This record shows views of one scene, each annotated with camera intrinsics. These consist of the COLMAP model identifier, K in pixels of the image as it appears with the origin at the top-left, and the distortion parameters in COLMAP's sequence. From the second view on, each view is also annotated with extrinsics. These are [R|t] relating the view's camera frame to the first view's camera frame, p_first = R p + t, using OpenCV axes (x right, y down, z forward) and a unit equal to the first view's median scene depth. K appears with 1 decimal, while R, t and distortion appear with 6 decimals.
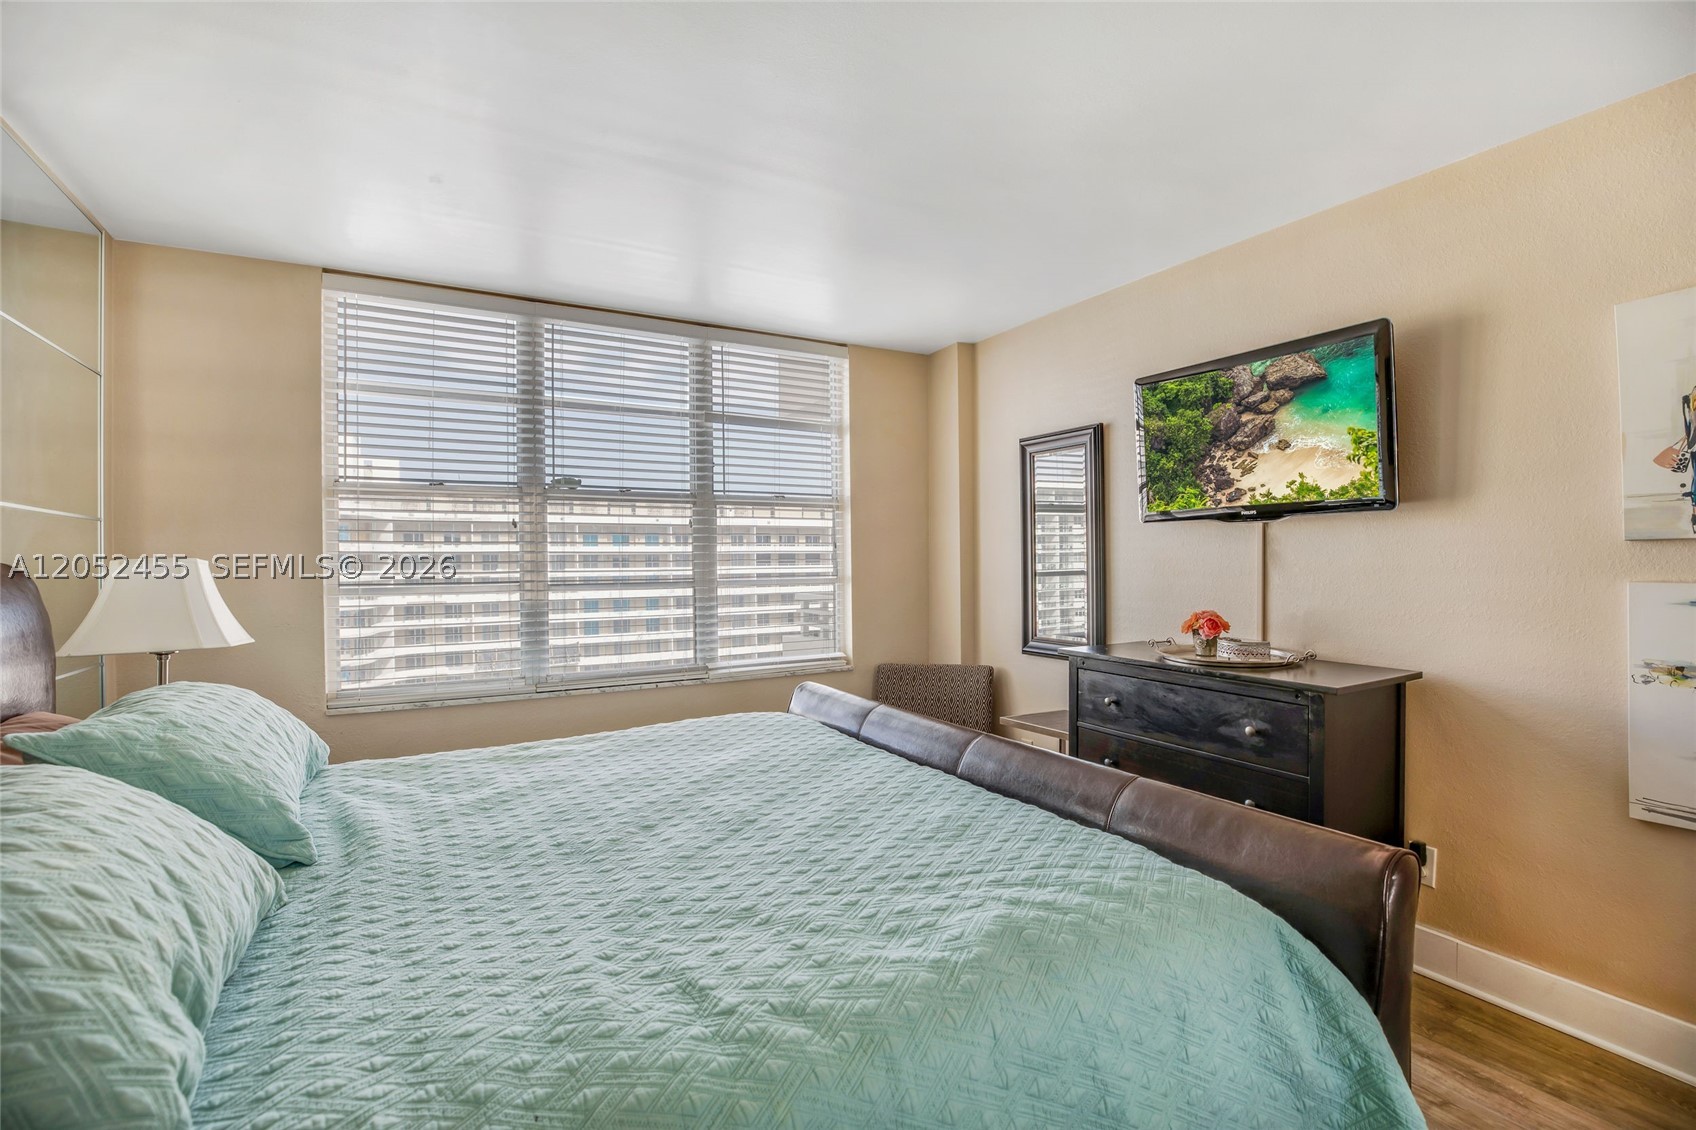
lens RADIAL K [[790.3, 0, 855.6], [0, 790.3, 563.3], [0, 0, 1]] dist [-0.045404, 0.014434]
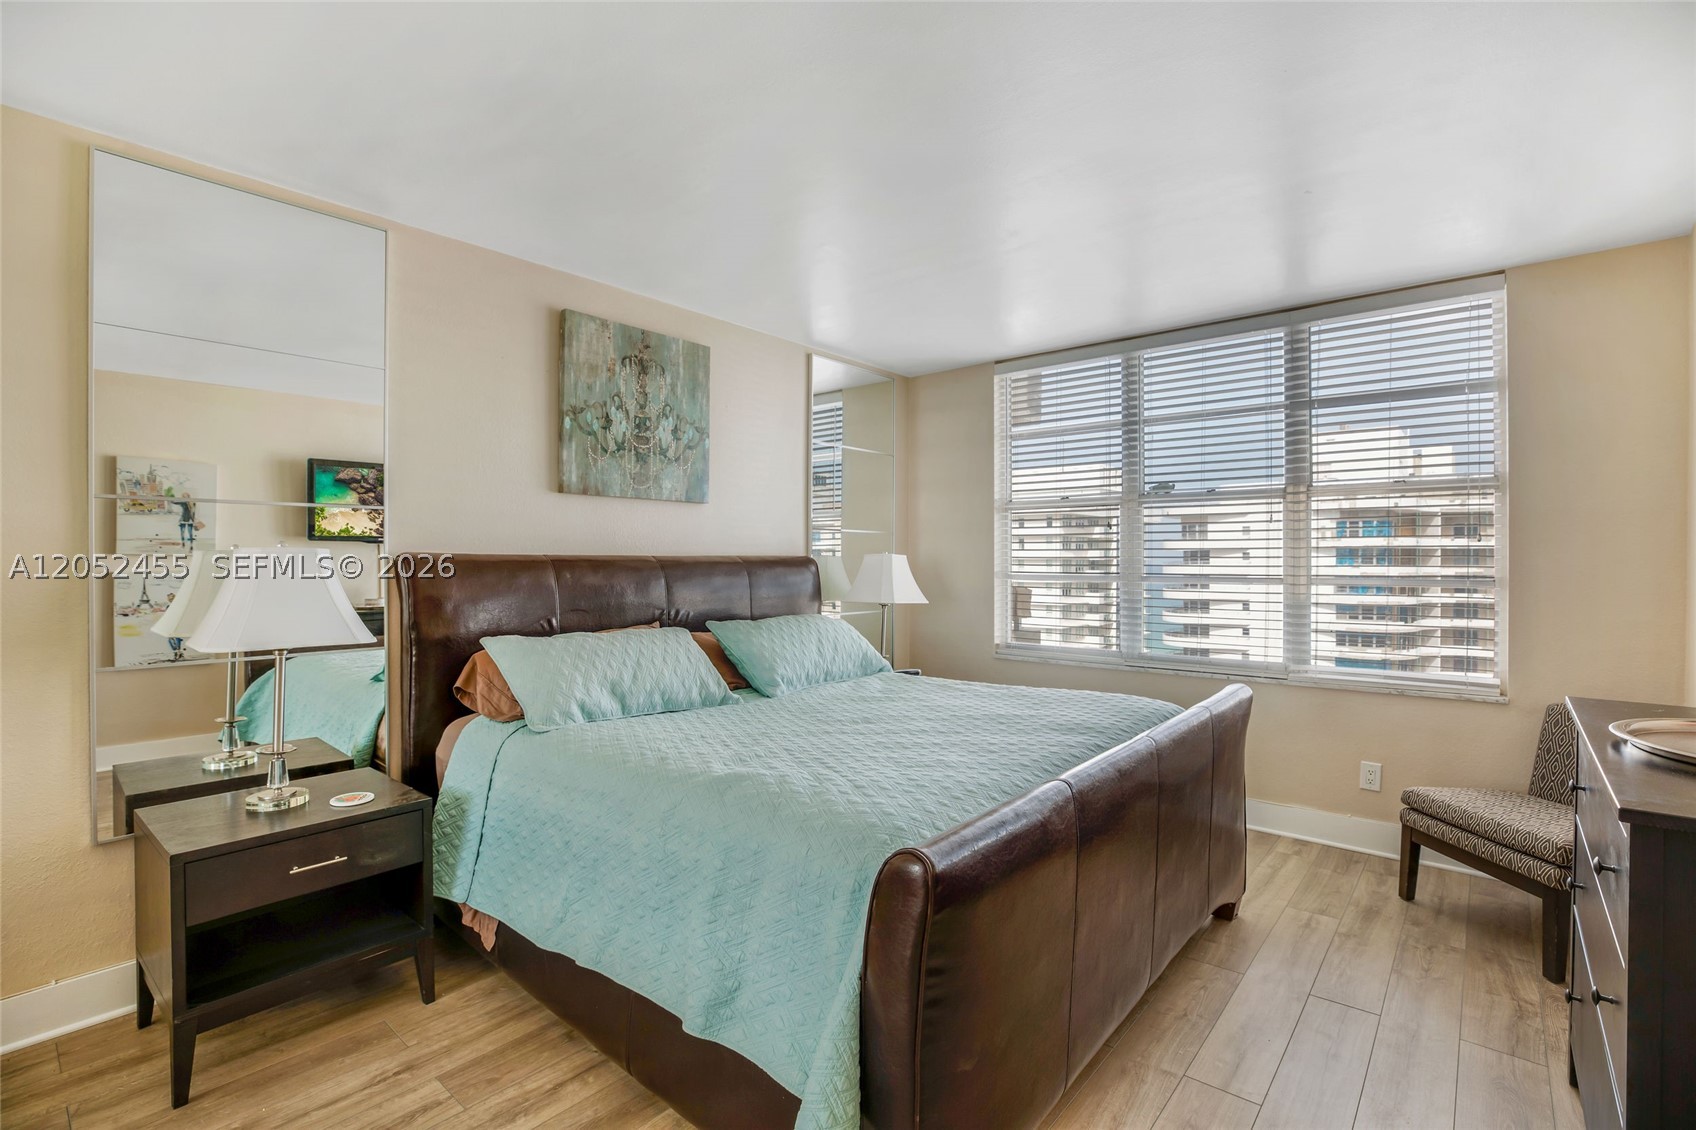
lens RADIAL K [[781.4, 0, 859.2], [0, 781.4, 579.8], [0, 0, 1]] dist [-0.041534, 0.013290]
pose [[0.326785, 0.033056, -0.944520, 1.021053], [-0.005976, 0.999440, 0.032911, -0.006705], [0.945080, -0.005111, 0.326800, 0.382424]]
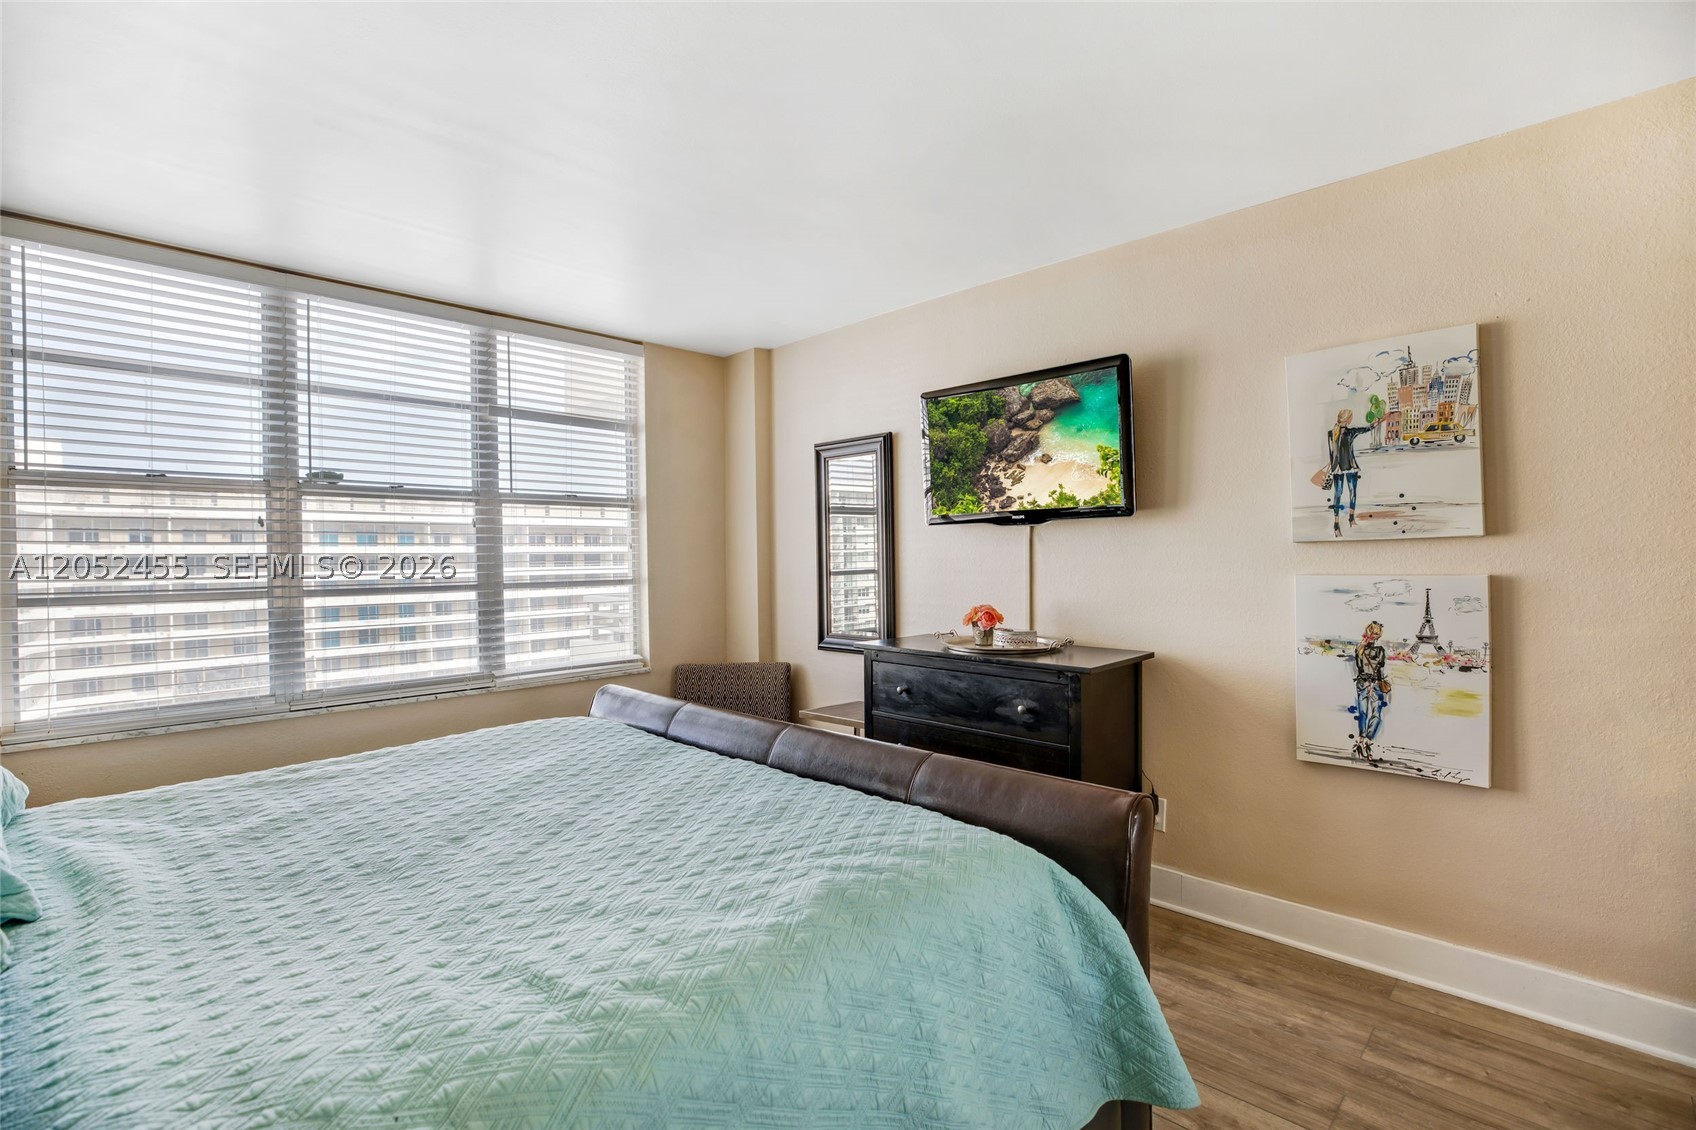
lens RADIAL K [[791.1, 0, 863.9], [0, 791.1, 565.4], [0, 0, 1]] dist [-0.040309, 0.012156]
pose [[0.961135, -0.006643, 0.275999, -0.037692], [0.005930, 0.999977, 0.003415, -0.000732], [-0.276015, -0.001645, 0.961152, -0.049828]]
